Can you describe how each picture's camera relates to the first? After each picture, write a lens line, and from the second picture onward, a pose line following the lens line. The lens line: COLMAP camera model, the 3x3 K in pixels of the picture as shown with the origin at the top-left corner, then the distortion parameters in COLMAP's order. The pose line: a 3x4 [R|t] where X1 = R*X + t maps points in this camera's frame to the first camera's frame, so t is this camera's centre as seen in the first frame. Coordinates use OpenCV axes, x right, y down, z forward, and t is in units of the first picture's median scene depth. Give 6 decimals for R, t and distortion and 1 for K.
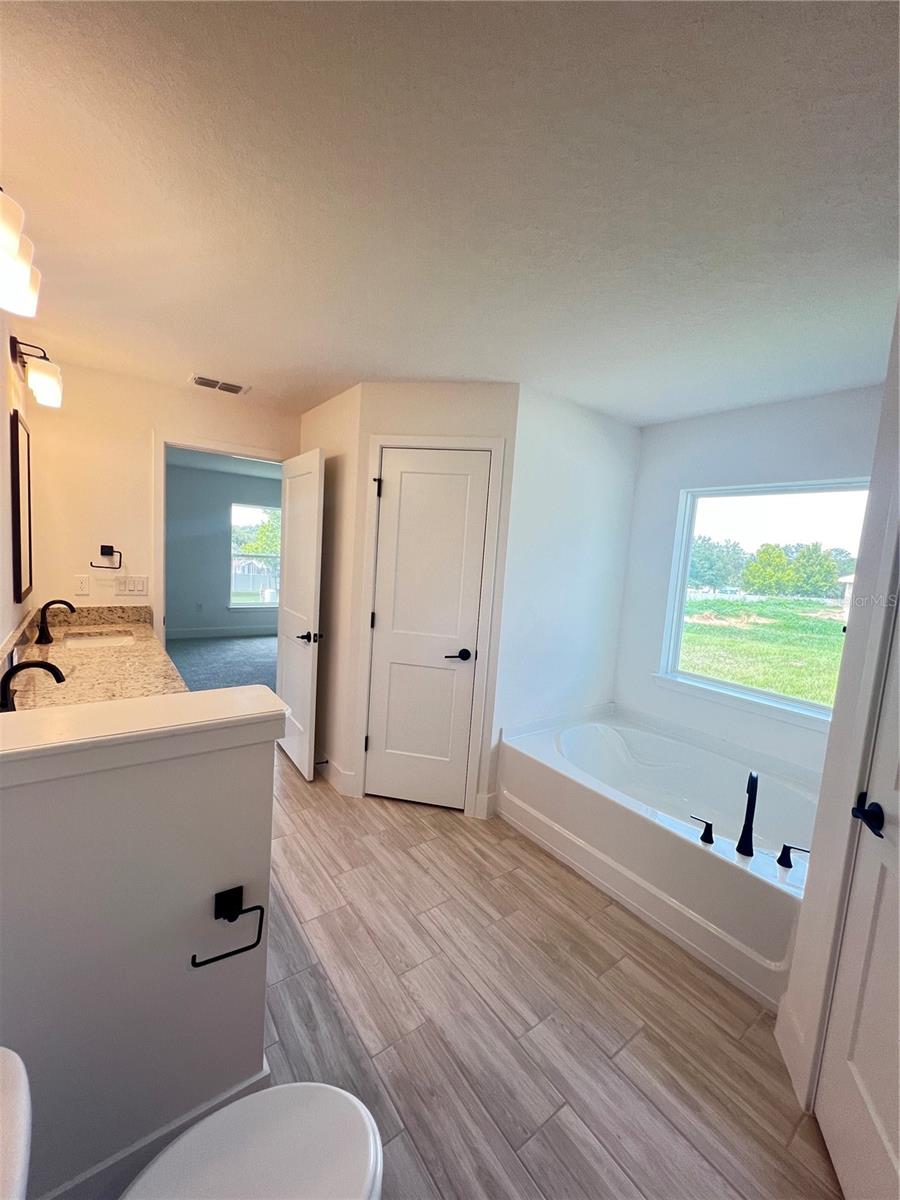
lens RADIAL K [[484.4, 0, 447.4], [0, 484.4, 602.7], [0, 0, 1]] dist [0.011251, -0.000226]
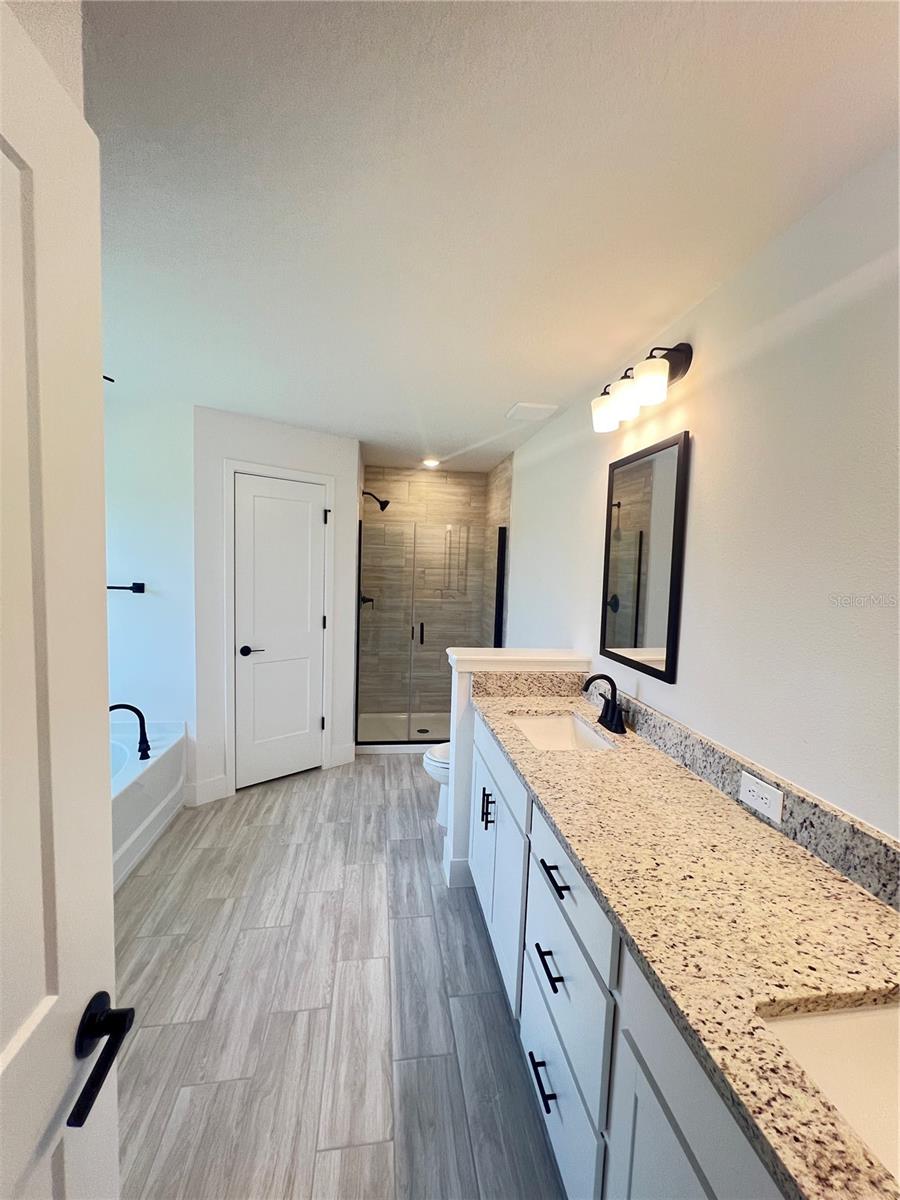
lens RADIAL K [[484.4, 0, 448.1], [0, 484.4, 597.8], [0, 0, 1]] dist [0.011251, -0.000226]
pose [[-0.878522, -0.132412, 0.458984, -0.795001], [-0.044329, 0.979268, 0.197661, -0.262742], [-0.475641, 0.153303, -0.866178, 1.760613]]
